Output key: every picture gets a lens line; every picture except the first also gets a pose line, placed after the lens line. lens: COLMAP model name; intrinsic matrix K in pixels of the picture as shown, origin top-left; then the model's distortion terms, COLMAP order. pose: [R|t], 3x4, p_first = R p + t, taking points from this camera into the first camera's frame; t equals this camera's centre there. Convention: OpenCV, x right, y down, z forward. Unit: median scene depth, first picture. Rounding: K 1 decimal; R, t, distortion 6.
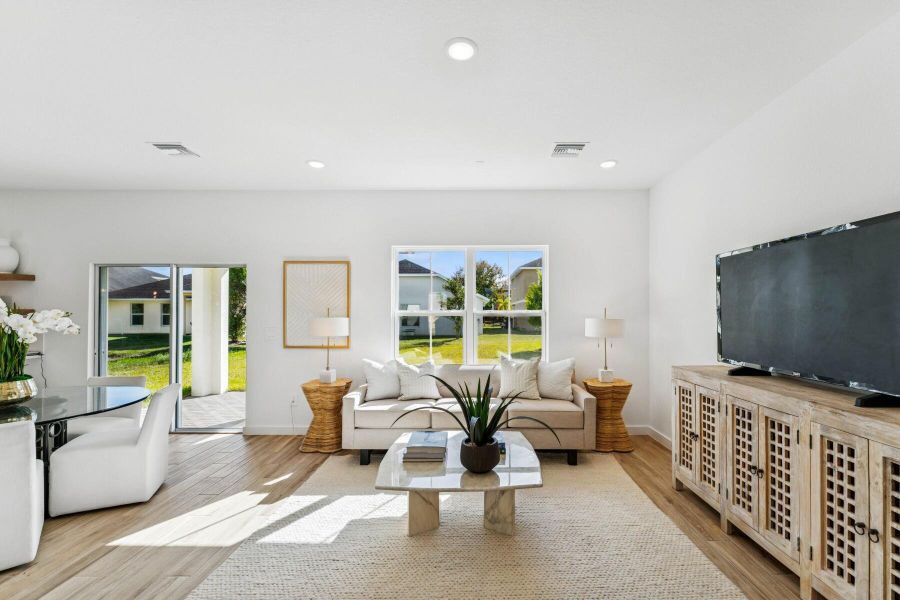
lens RADIAL K [[375.0, 0, 474.1], [0, 375.0, 313.6], [0, 0, 1]] dist [-0.000973, -0.000379]
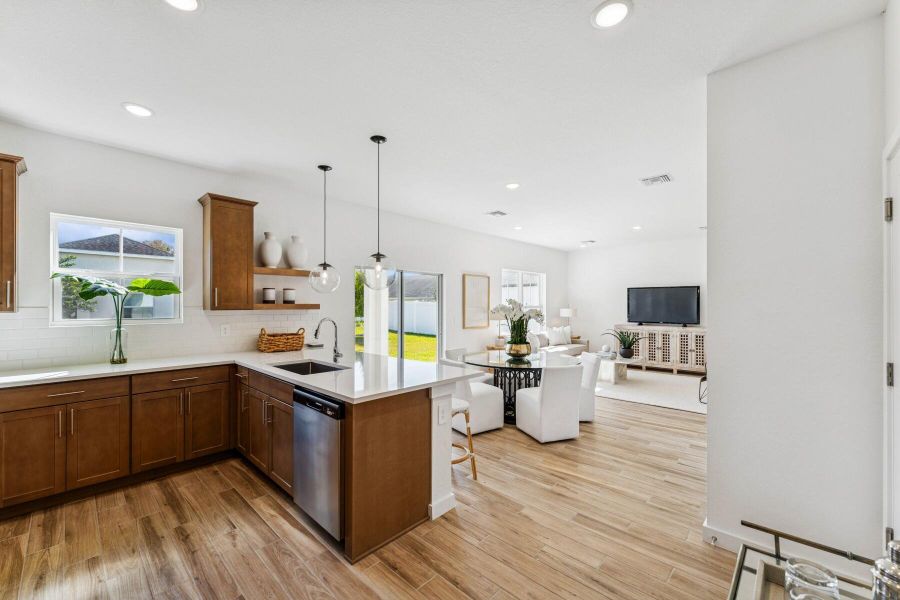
lens RADIAL K [[361.7, 0, 447.2], [0, 361.7, 300.5], [0, 0, 1]] dist [0.001443, -0.000169]
pose [[0.694202, 0.010168, 0.719708, -2.080466], [-0.003383, 0.999935, -0.010864, -0.013514], [-0.719772, 0.005107, 0.694192, -0.008634]]
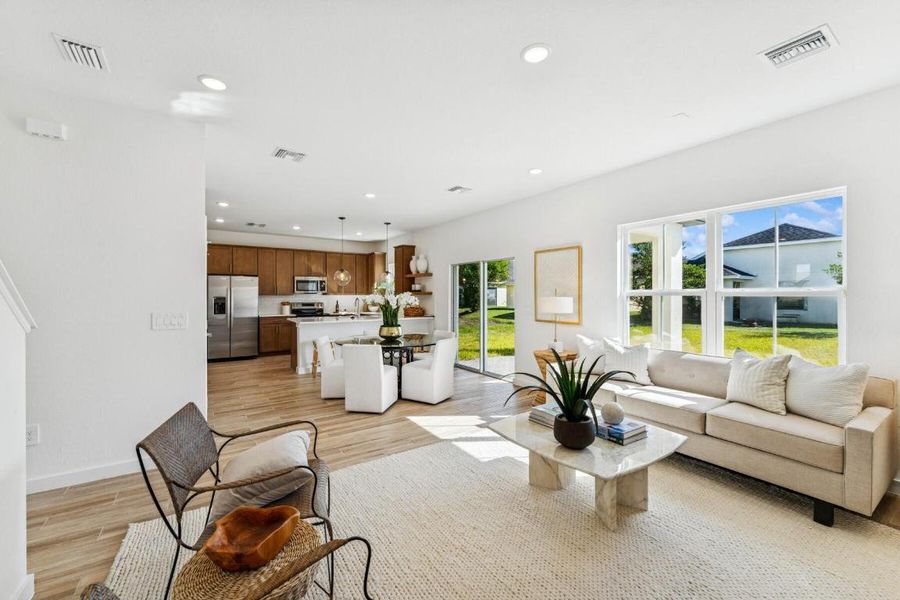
lens RADIAL K [[361.8, 0, 450.0], [0, 361.8, 295.2], [0, 0, 1]] dist [0.000063, -0.000181]
pose [[0.558656, -0.000430, -0.829400, 0.421002], [0.002647, 0.999996, 0.001264, 0.003455], [0.829395, -0.002901, 0.558654, 0.112929]]
